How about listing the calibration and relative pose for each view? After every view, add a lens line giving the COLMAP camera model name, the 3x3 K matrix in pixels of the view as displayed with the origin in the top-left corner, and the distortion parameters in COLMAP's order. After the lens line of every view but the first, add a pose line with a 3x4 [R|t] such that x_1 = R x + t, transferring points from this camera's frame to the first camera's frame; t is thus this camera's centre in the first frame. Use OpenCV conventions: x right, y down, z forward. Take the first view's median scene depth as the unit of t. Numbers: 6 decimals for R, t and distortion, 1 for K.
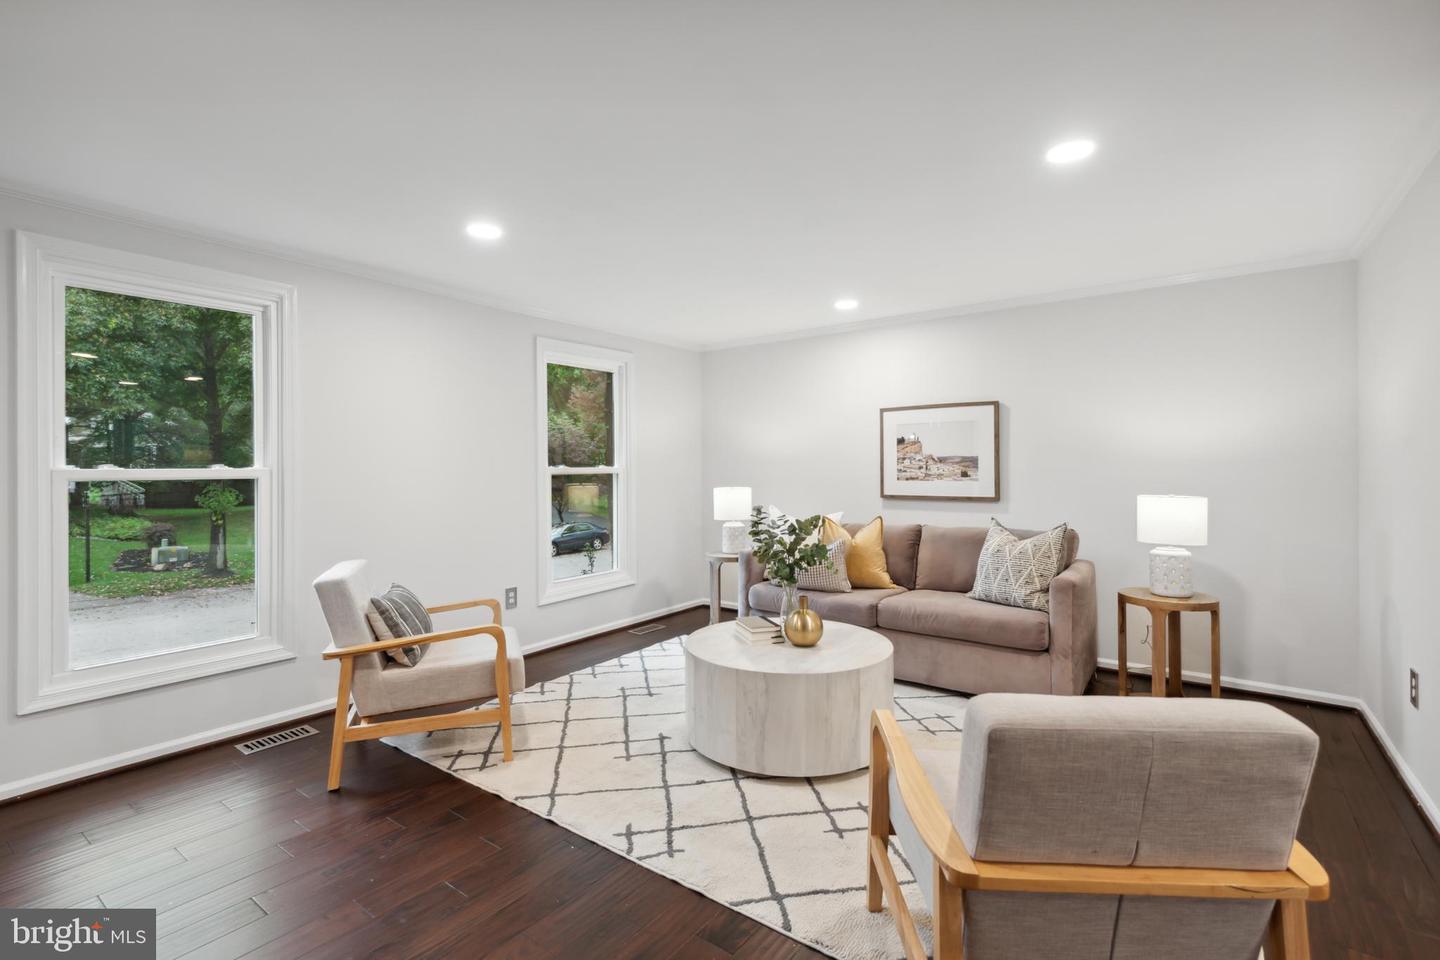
lens RADIAL K [[654.6, 0, 719.0], [0, 654.6, 474.5], [0, 0, 1]] dist [0.026694, -0.009426]
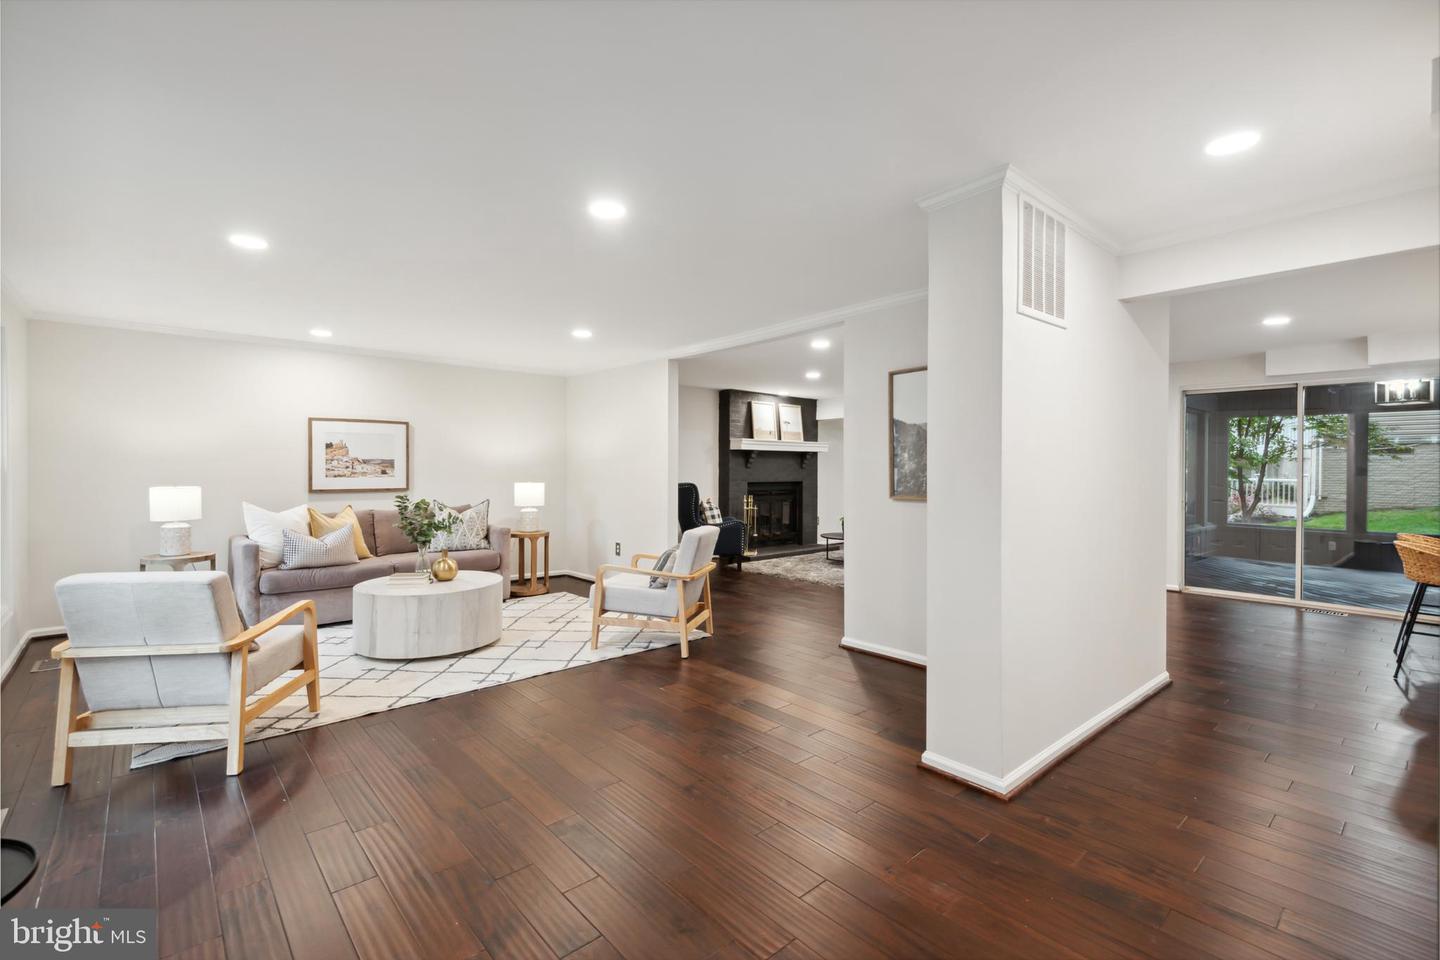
lens RADIAL K [[654.6, 0, 722.8], [0, 654.6, 477.0], [0, 0, 1]] dist [0.026694, -0.009426]
pose [[0.200651, -0.010208, 0.979610, -0.858419], [0.004590, 0.999945, 0.009479, -0.000125], [-0.979652, 0.002595, 0.200686, 0.020092]]
